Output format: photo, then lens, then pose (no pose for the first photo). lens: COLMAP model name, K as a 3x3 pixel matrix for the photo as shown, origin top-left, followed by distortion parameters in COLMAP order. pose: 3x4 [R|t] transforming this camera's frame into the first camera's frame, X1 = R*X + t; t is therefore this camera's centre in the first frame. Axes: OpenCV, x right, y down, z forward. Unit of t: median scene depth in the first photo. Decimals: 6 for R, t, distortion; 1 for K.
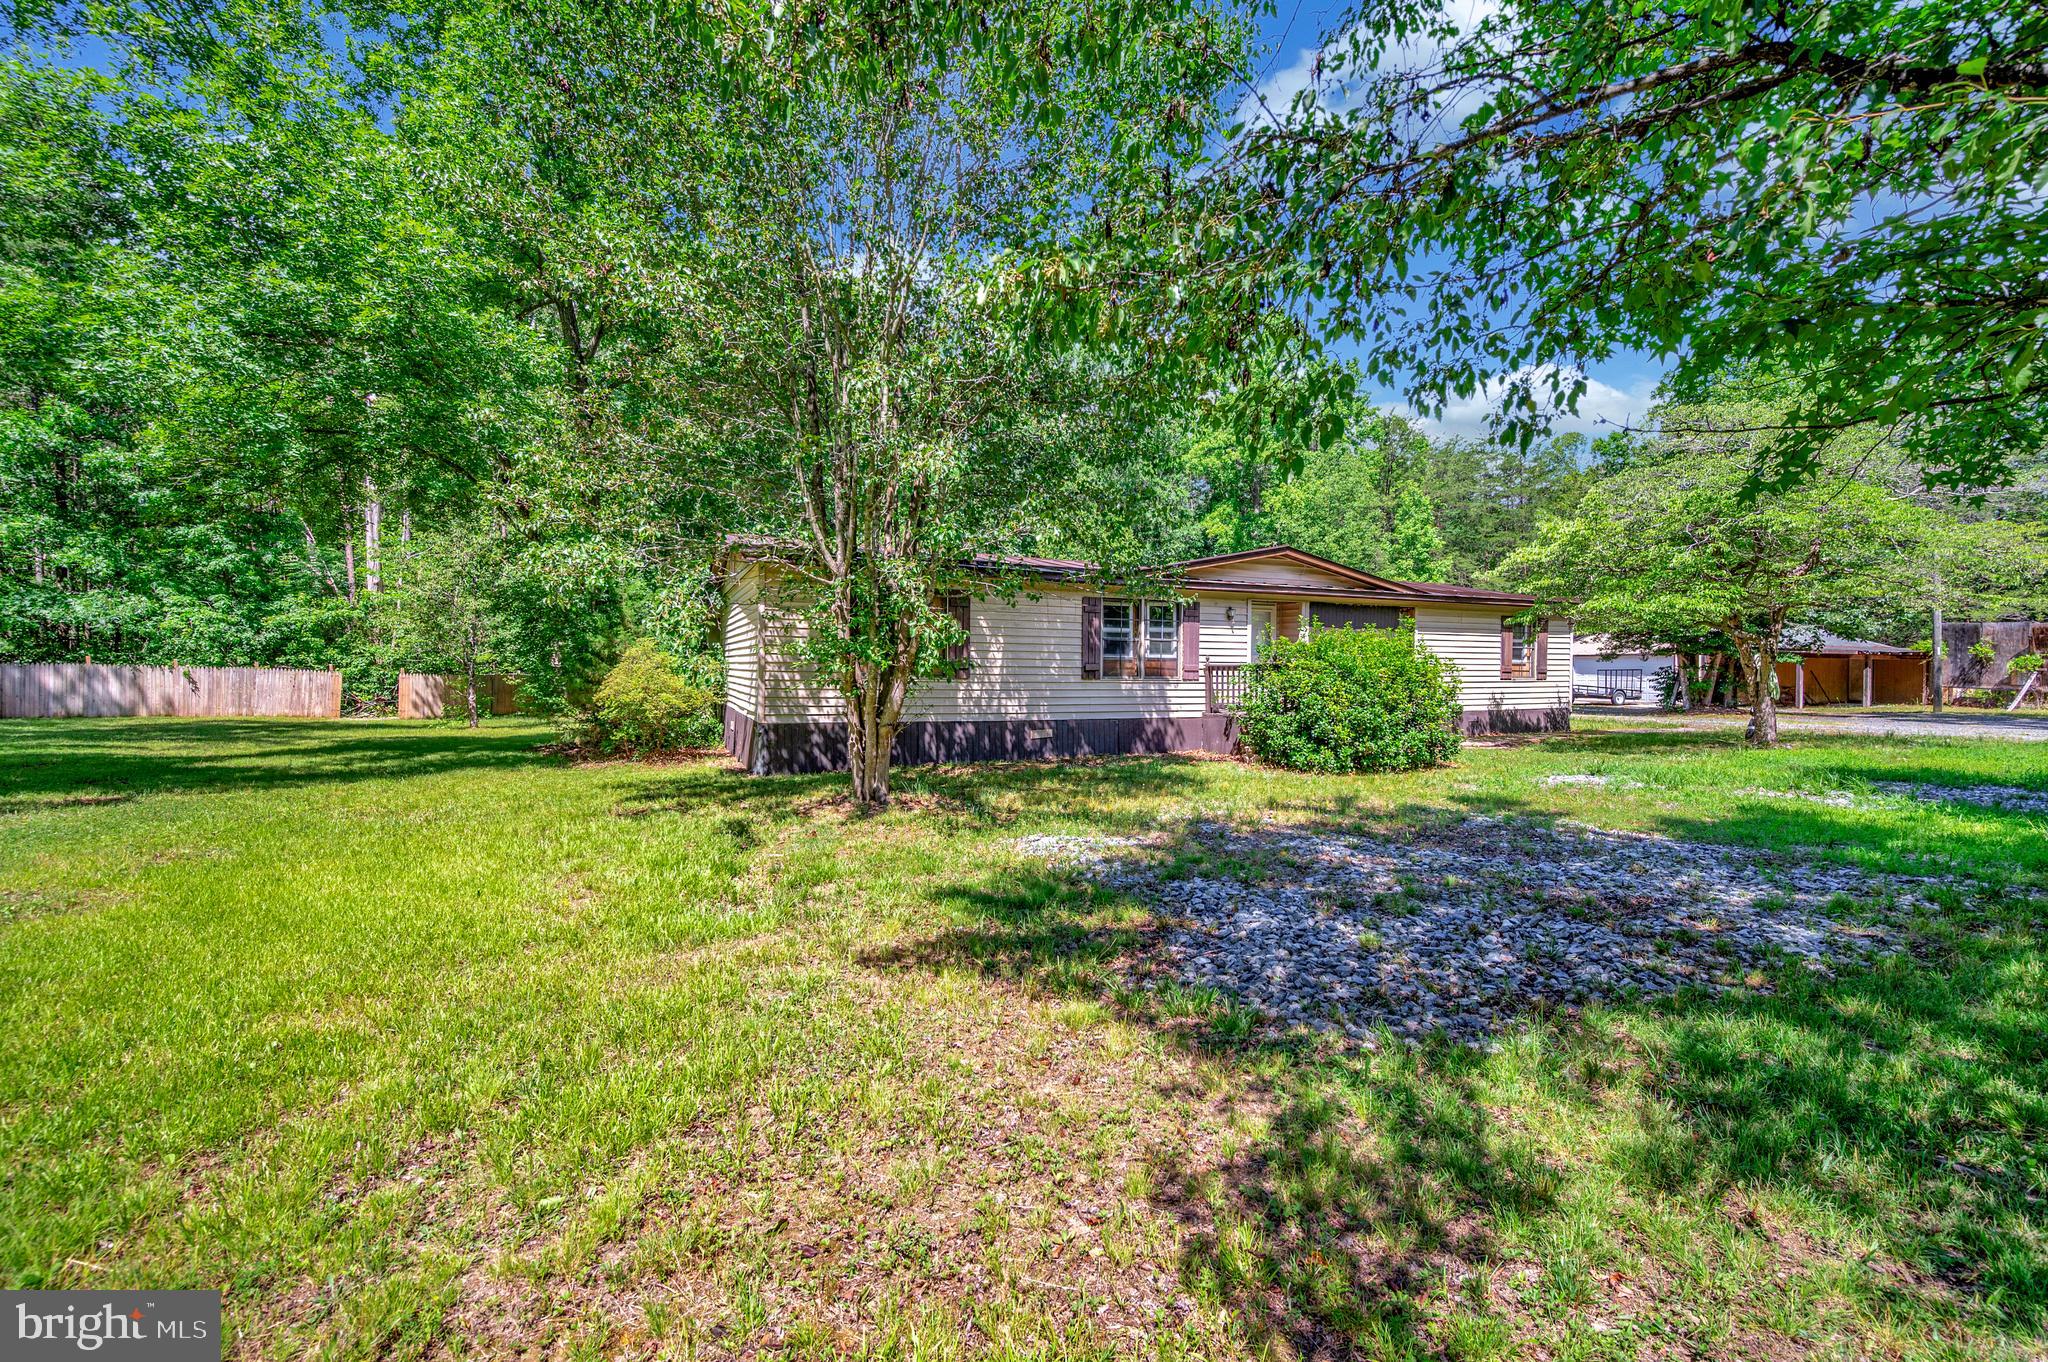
lens RADIAL K [[824.5, 0, 1024.0], [0, 824.5, 681.0], [0, 0, 1]] dist [0.003236, 0.000062]
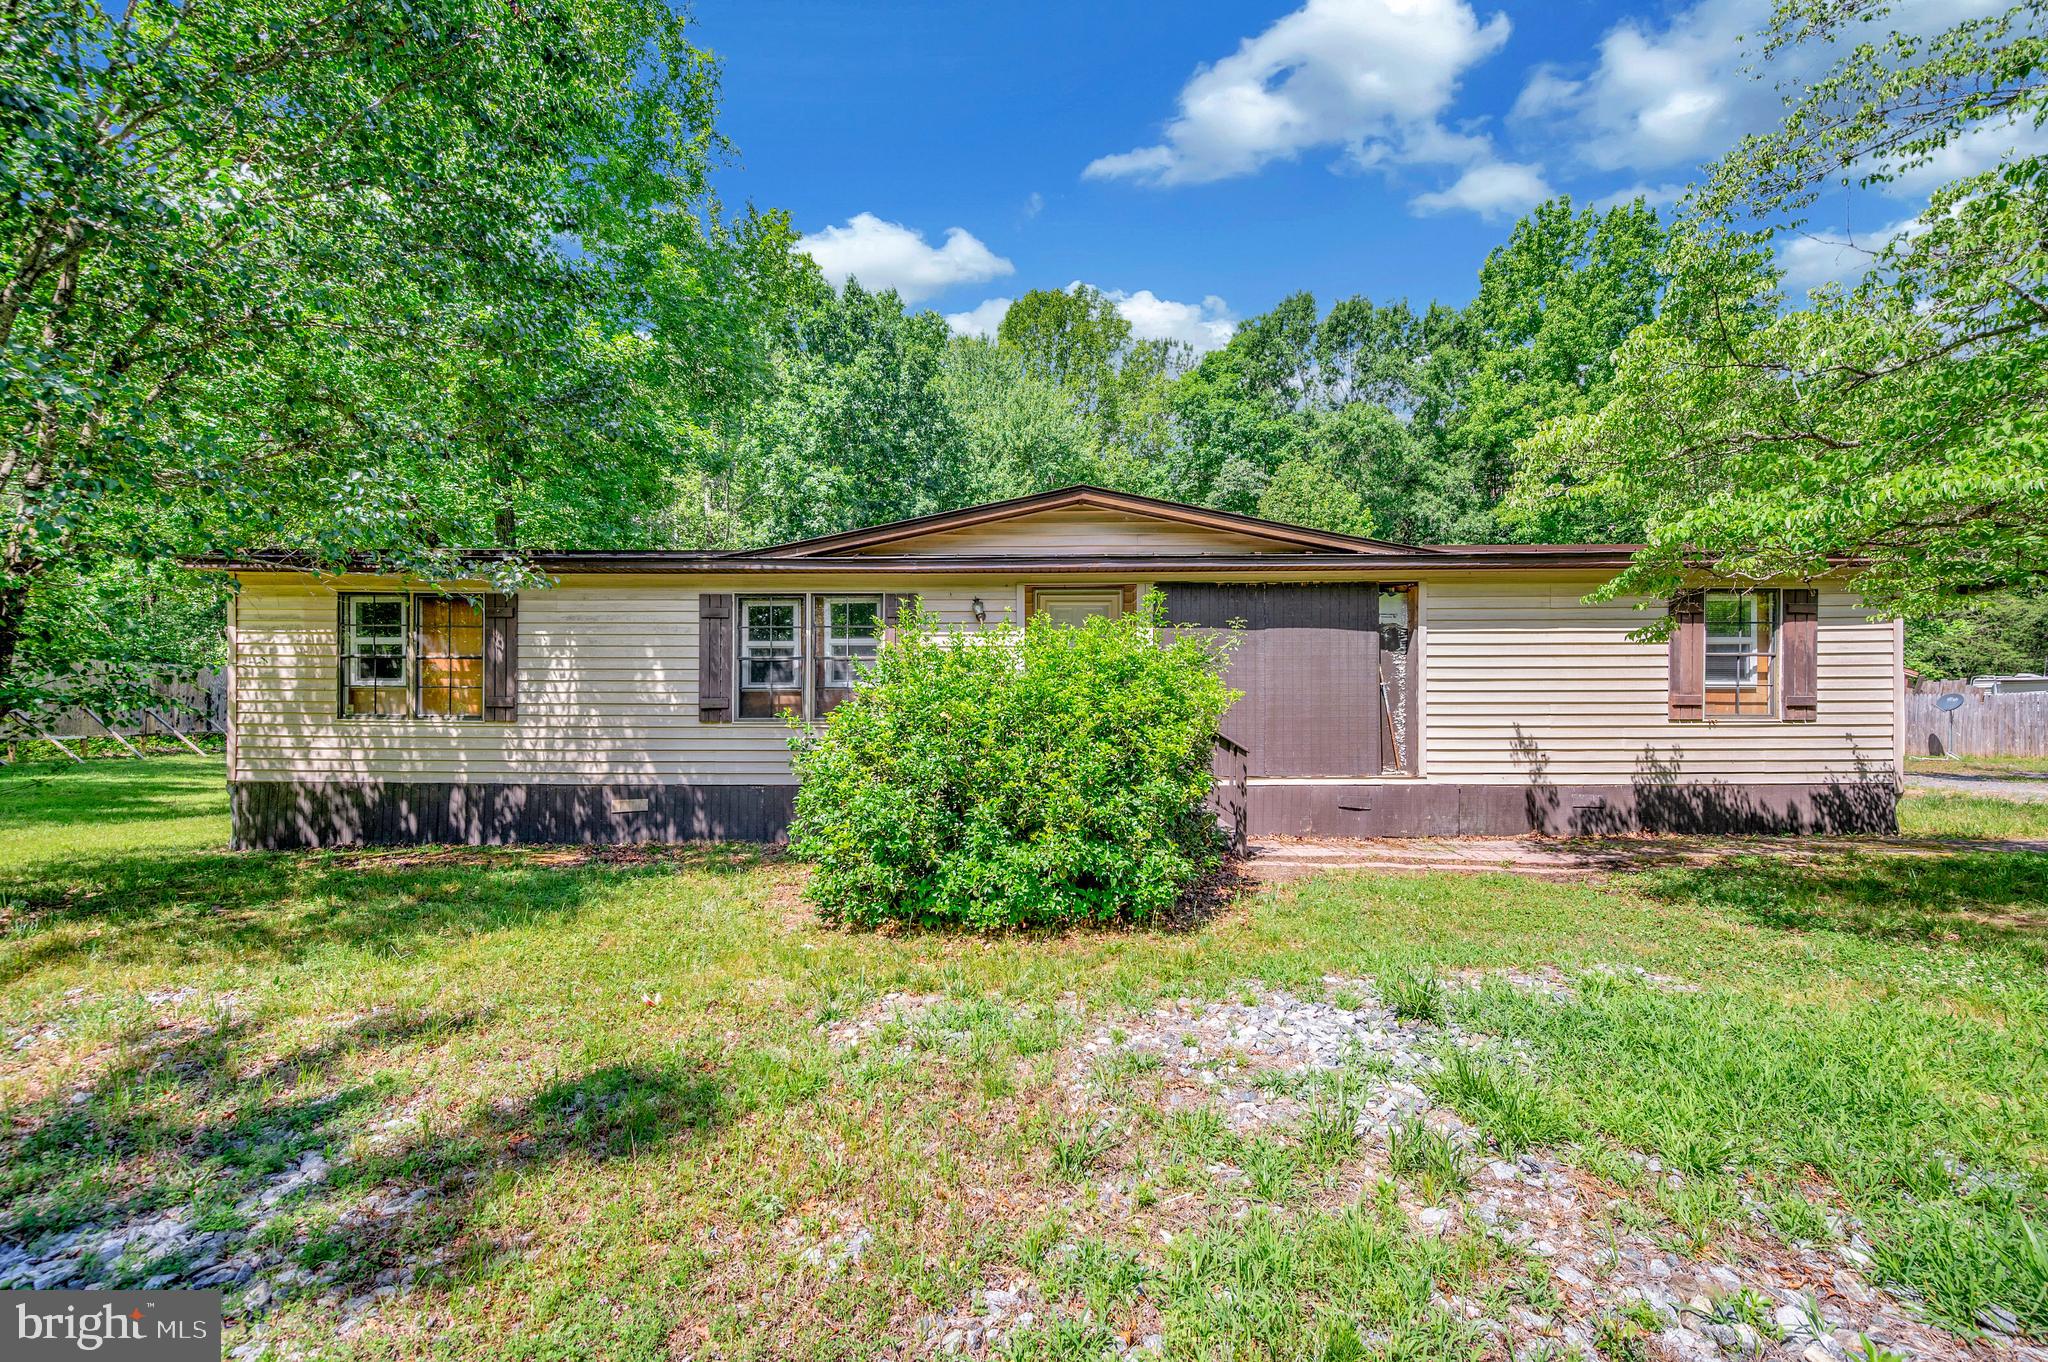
lens RADIAL K [[824.5, 0, 1024.0], [0, 824.5, 681.0], [0, 0, 1]] dist [0.003236, 0.000062]
pose [[0.906063, -0.018701, -0.422729, 0.593460], [0.000543, 0.999073, -0.043034, -0.006703], [0.423142, 0.038762, 0.905234, 0.548557]]
